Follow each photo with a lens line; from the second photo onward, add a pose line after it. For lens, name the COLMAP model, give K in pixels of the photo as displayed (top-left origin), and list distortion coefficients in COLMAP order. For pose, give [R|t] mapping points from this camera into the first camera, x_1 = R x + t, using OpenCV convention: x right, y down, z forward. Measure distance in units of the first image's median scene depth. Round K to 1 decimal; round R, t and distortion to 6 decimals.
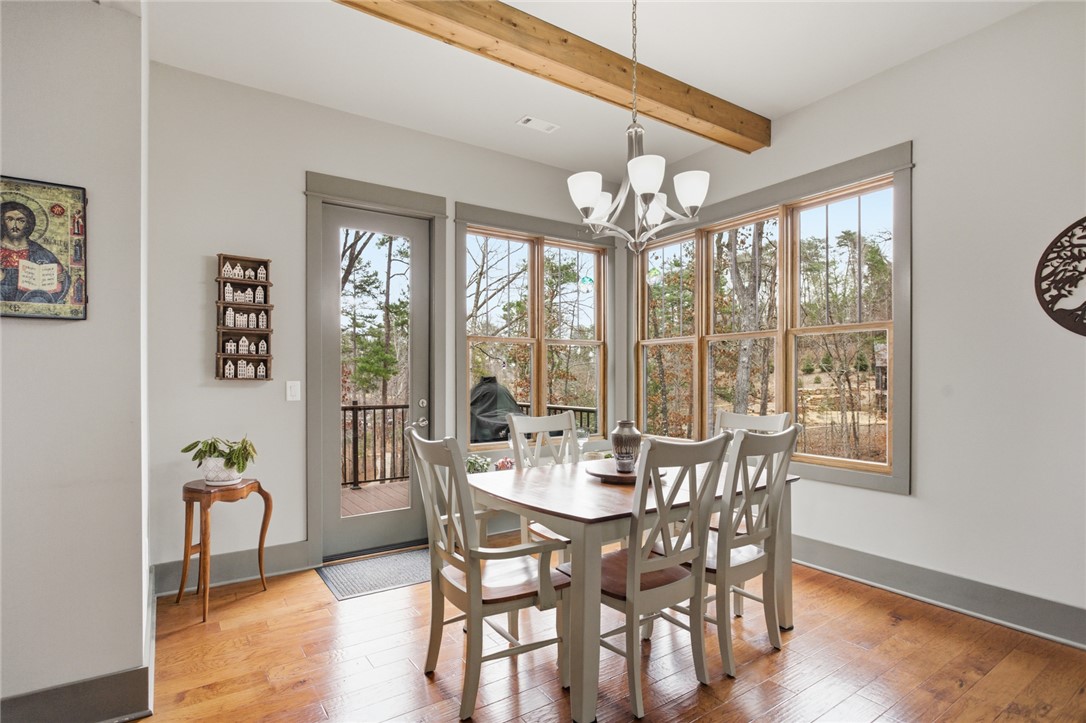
lens RADIAL K [[541.8, 0, 541.0], [0, 541.8, 381.2], [0, 0, 1]] dist [-0.016166, 0.003885]
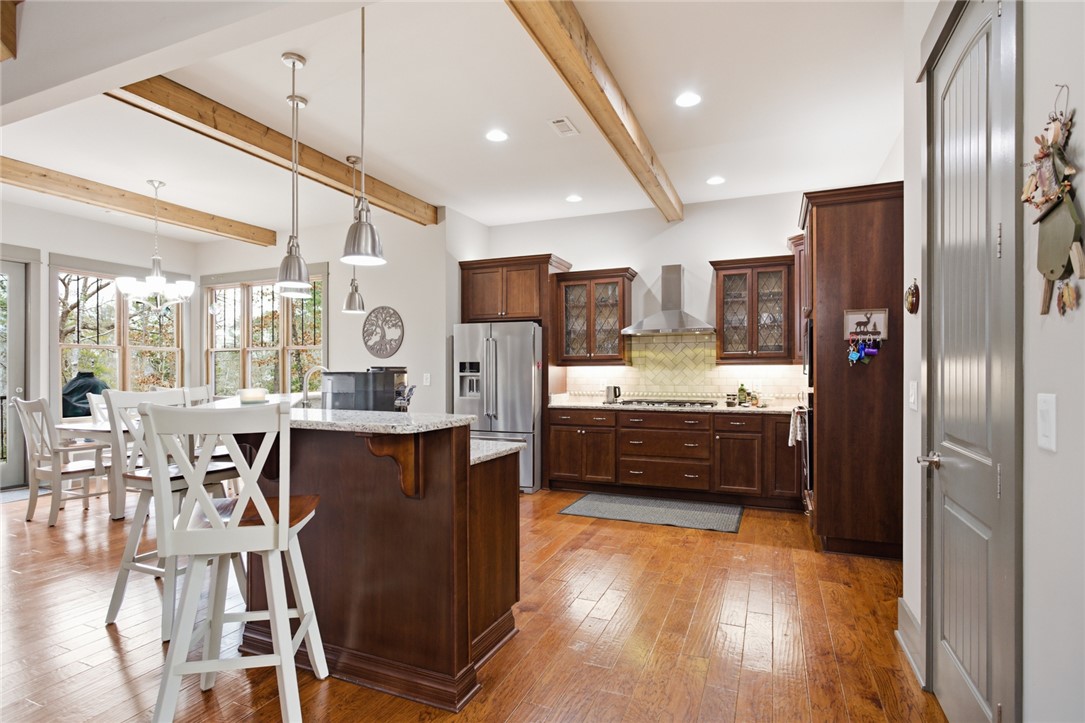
lens RADIAL K [[541.3, 0, 541.6], [0, 541.3, 371.3], [0, 0, 1]] dist [-0.016166, 0.003885]
pose [[0.836699, 0.001685, 0.547660, 0.208405], [0.004068, 0.999949, -0.009292, 0.011217], [-0.547647, 0.010003, 0.836649, -1.189275]]
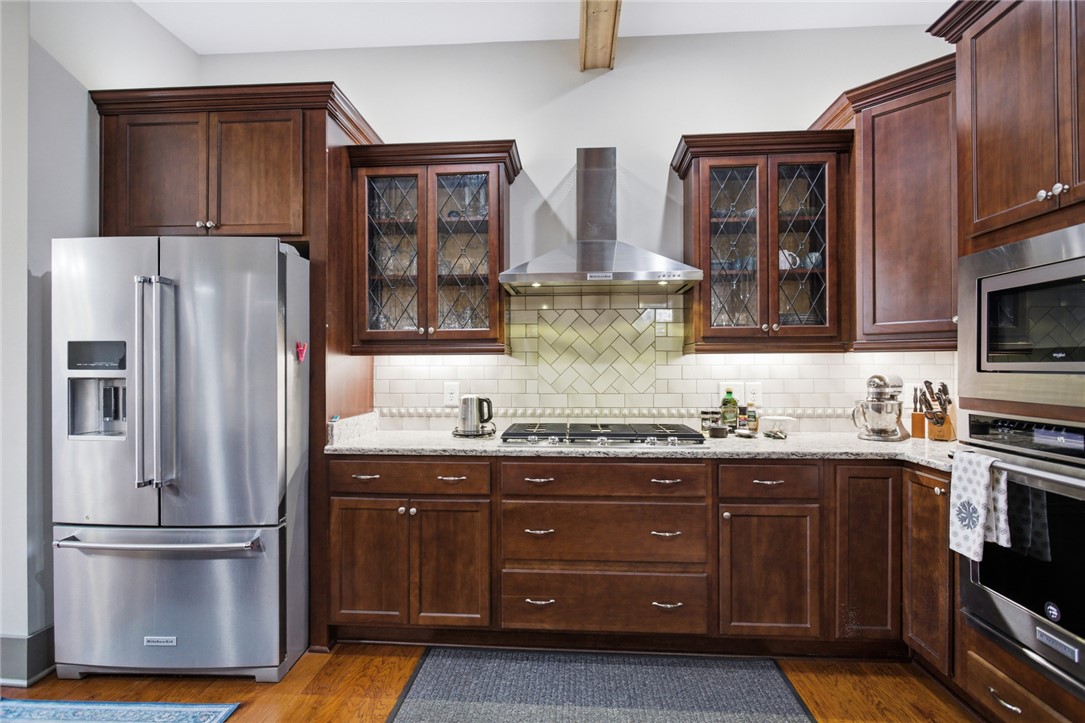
lens RADIAL K [[541.3, 0, 540.5], [0, 541.3, 362.3], [0, 0, 1]] dist [-0.016166, 0.003885]
pose [[0.609307, 0.007464, 0.792900, 0.796059], [0.008721, 0.999832, -0.016114, 0.003989], [-0.792887, 0.016733, 0.609139, -0.394450]]
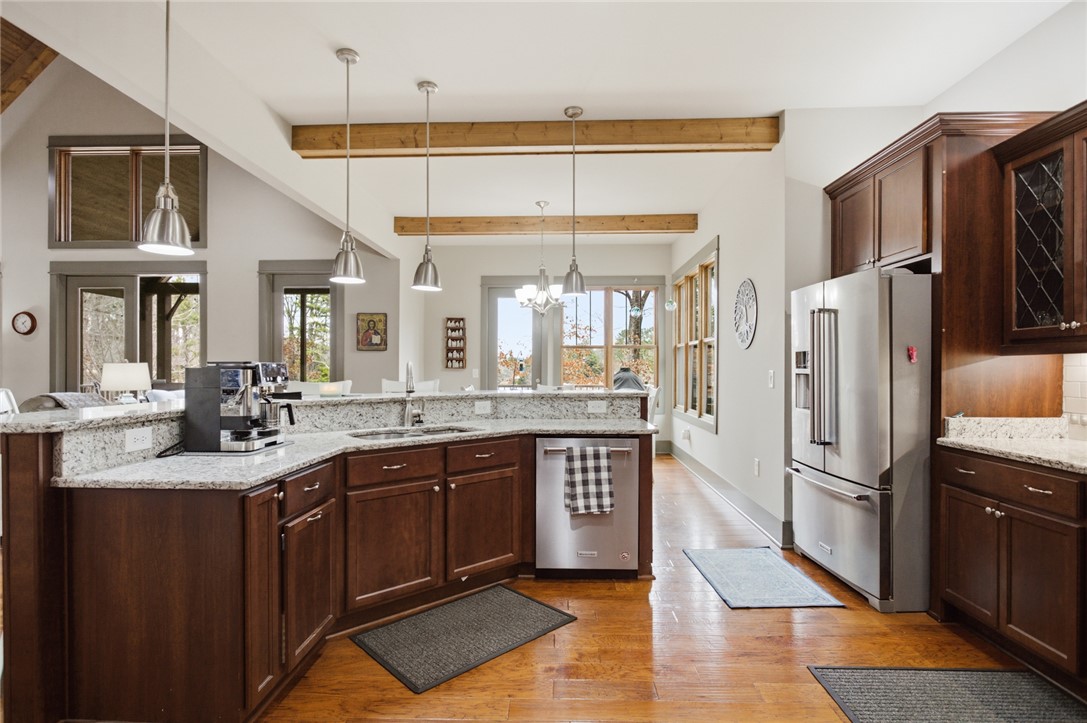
lens RADIAL K [[542.3, 0, 545.4], [0, 542.3, 367.6], [0, 0, 1]] dist [-0.016166, 0.003885]
pose [[0.813293, 0.002866, -0.581848, 1.192170], [-0.008521, 0.999939, -0.006985, 0.007454], [0.581792, 0.010639, 0.813268, -0.737324]]
